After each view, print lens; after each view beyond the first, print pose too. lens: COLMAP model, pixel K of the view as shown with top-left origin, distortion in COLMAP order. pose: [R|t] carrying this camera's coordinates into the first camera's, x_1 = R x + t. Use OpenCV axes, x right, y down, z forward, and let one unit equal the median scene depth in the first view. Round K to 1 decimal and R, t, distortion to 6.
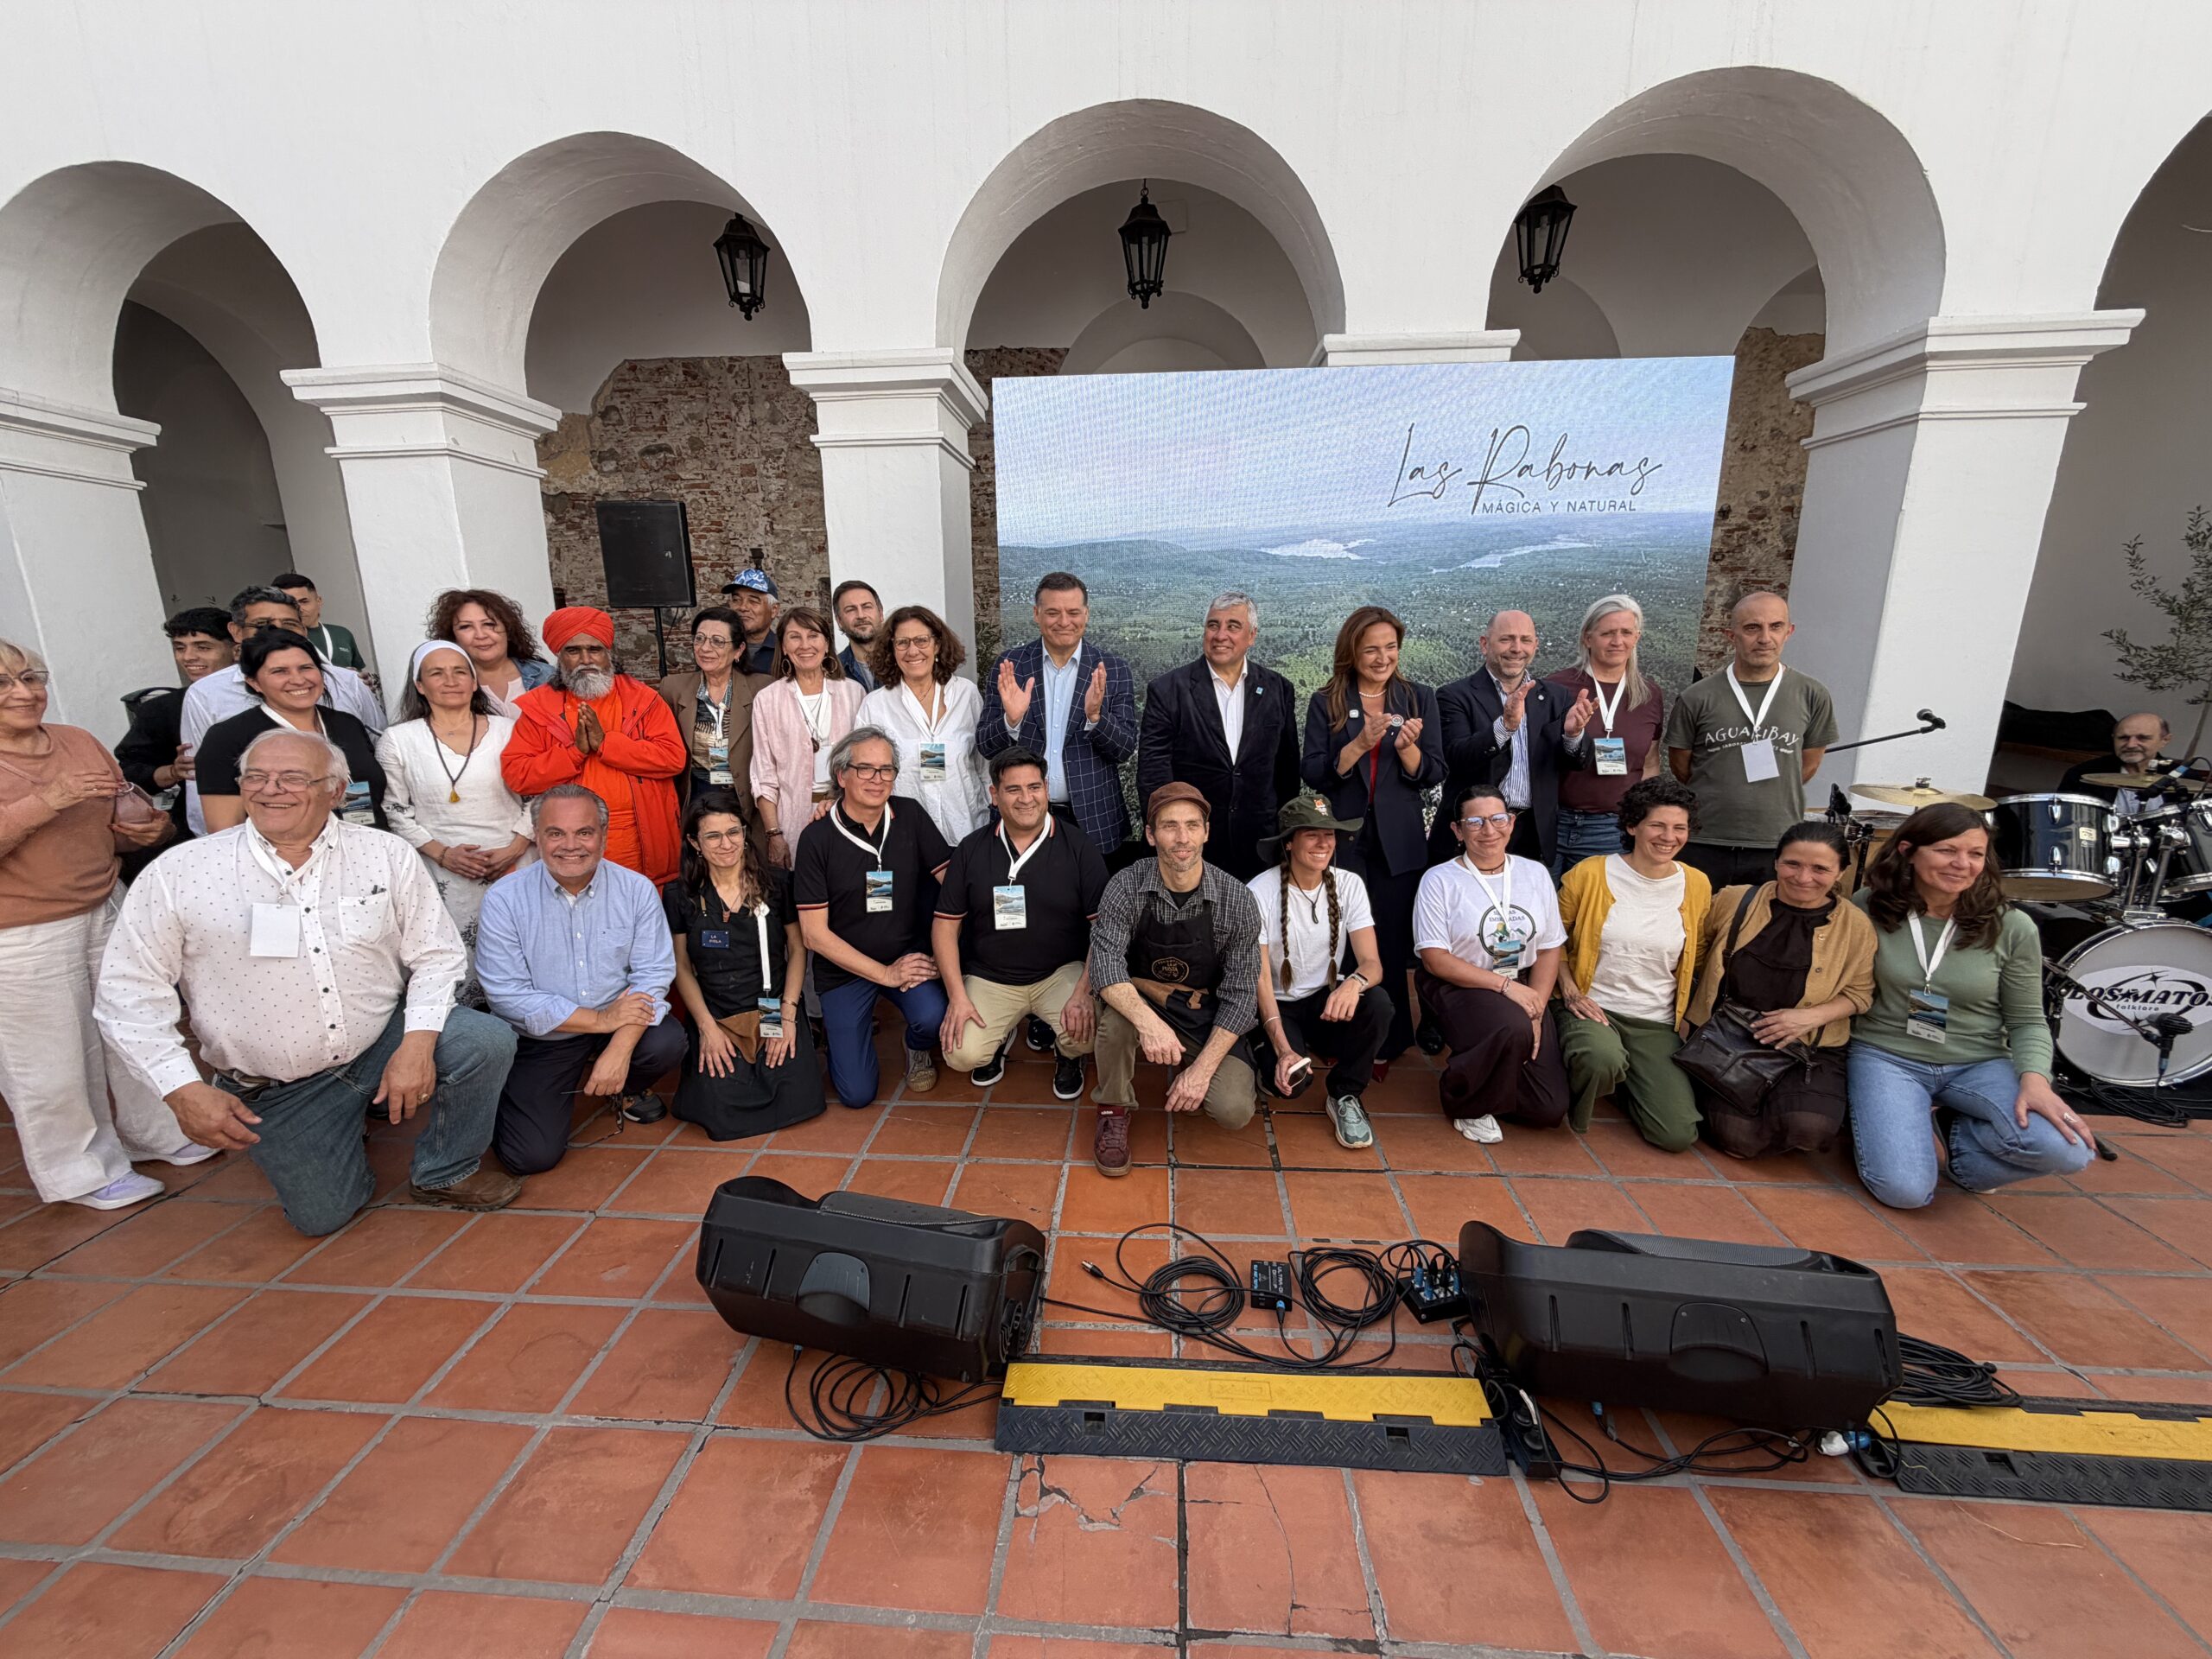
lens RADIAL K [[887.2, 0, 1111.9], [0, 887.2, 824.6], [0, 0, 1]] dist [-0.001746, 0.000759]
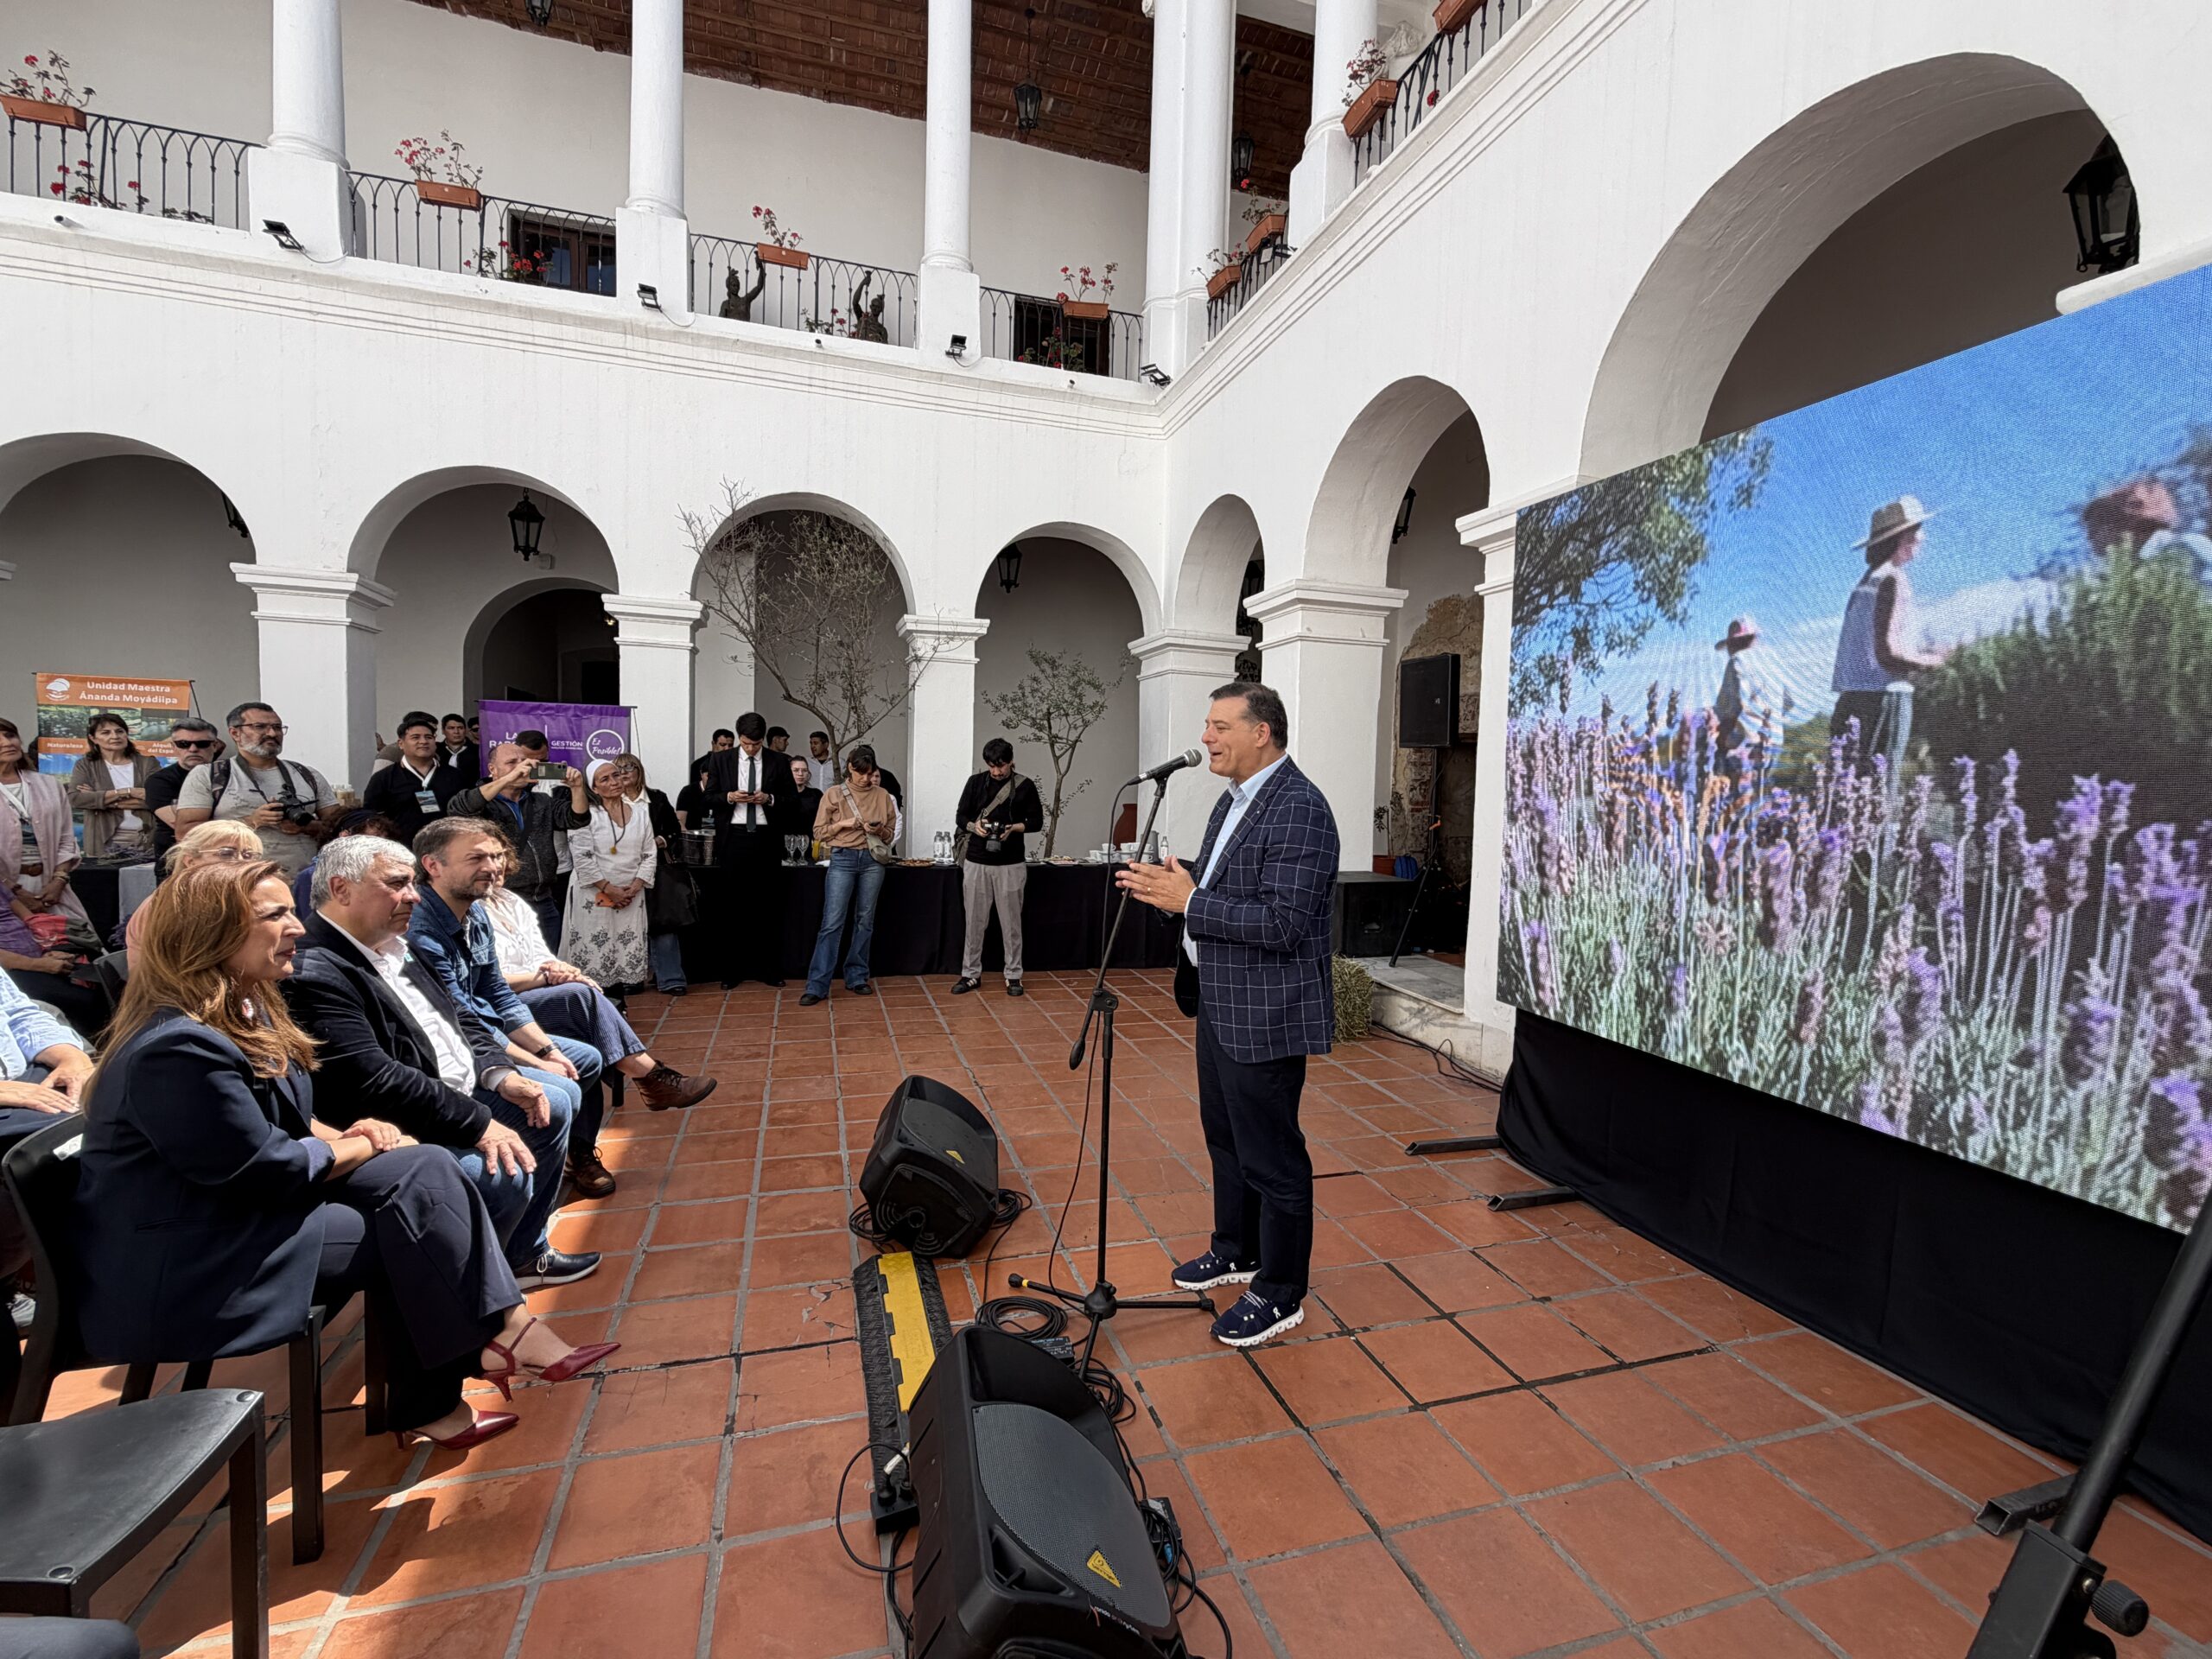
lens RADIAL K [[963.5, 0, 1089.2], [0, 963.5, 826.1], [0, 0, 1]] dist [-0.004552, 0.000016]
pose [[0.351596, 0.074589, -0.933176, 0.548055], [-0.227231, 0.973810, -0.007778, -0.046370], [0.908156, 0.214781, 0.359336, 0.217834]]
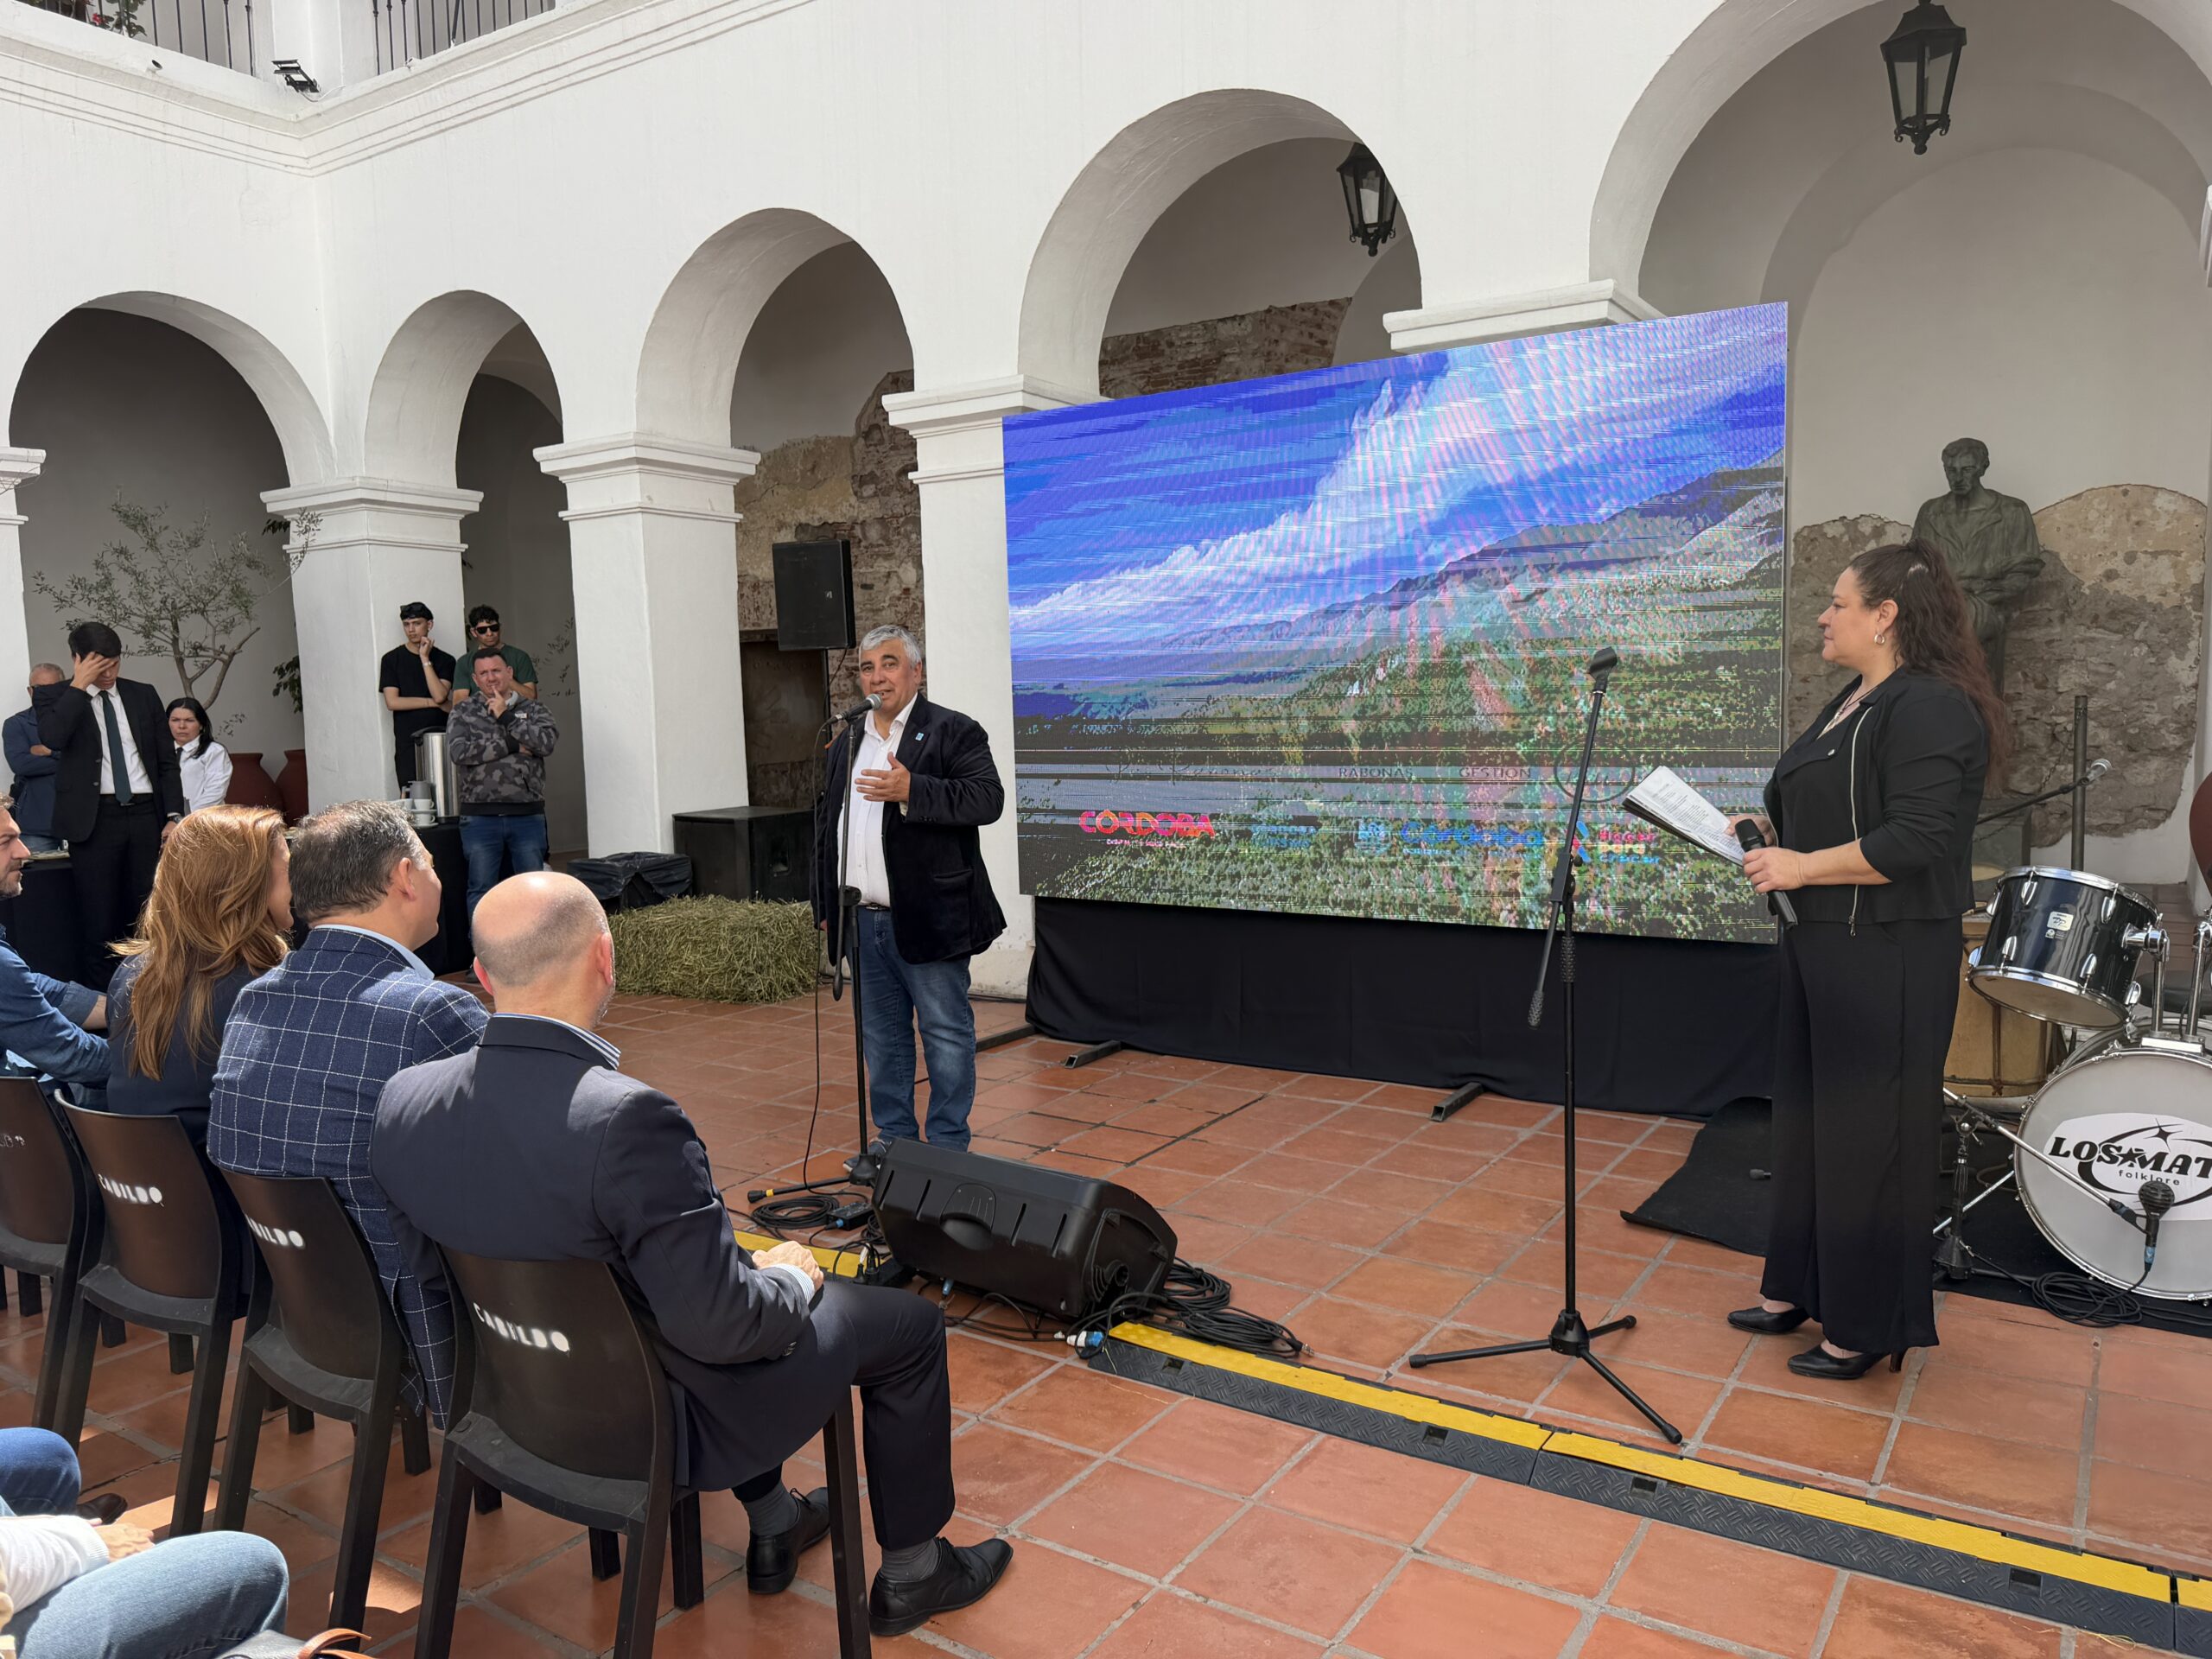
lens RADIAL K [[1549.4, 0, 1106.0], [0, 1549.4, 829.5], [0, 0, 1]] dist [0.064546, -0.104556]
pose [[0.873152, 0.036084, -0.486111, 0.642488], [-0.091165, 0.991748, -0.090133, 0.075623], [0.478848, 0.123016, 0.869236, -0.301241]]
